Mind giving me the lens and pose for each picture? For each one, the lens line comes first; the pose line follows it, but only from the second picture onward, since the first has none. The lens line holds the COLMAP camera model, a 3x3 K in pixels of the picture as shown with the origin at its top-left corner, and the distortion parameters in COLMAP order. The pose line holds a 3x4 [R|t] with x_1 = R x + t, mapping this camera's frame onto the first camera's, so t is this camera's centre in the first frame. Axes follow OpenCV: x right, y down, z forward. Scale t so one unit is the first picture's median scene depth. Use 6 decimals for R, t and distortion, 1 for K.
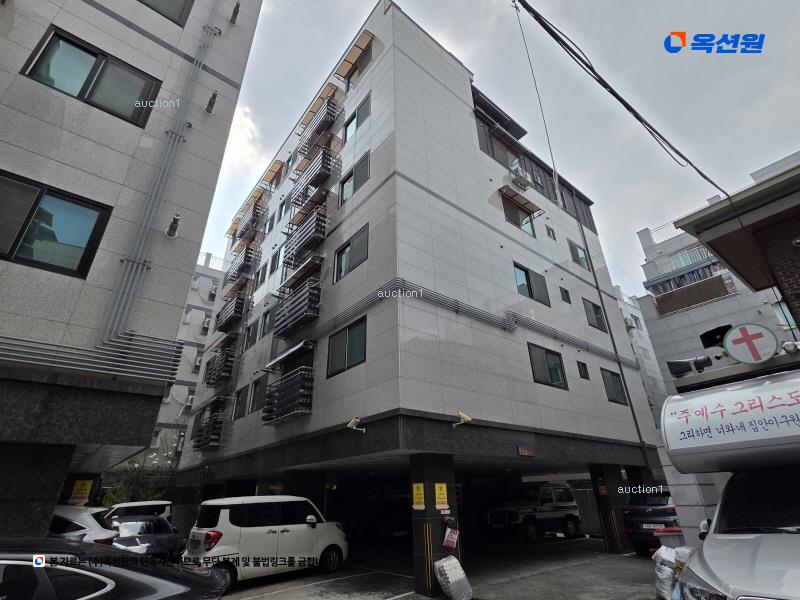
lens RADIAL K [[390.4, 0, 399.2], [0, 390.4, 303.0], [0, 0, 1]] dist [-0.006032, -0.000656]
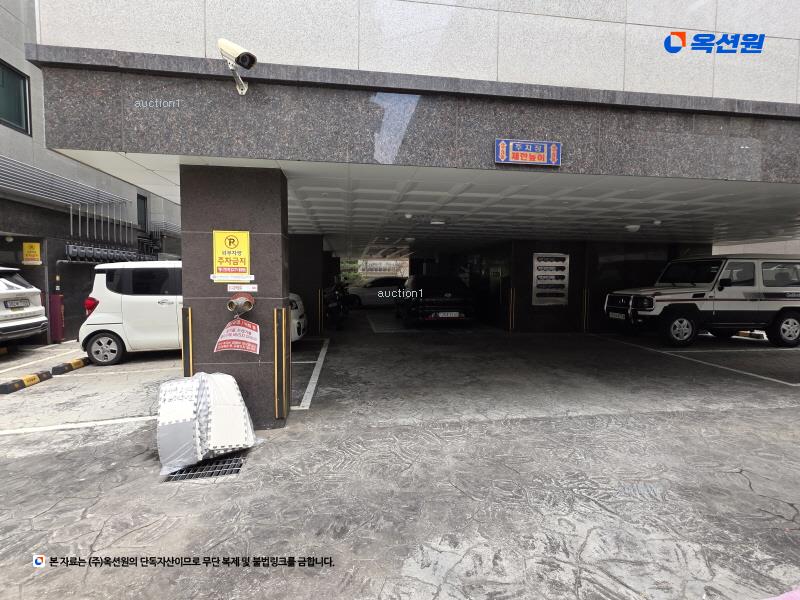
lens RADIAL K [[390.4, 0, 401.9], [0, 390.4, 298.5], [0, 0, 1]] dist [-0.006032, -0.000656]
pose [[0.853444, 0.056441, -0.518120, 0.296792], [0.210127, 0.872480, 0.441163, 0.219853], [0.476949, -0.485378, 0.732753, 0.427836]]
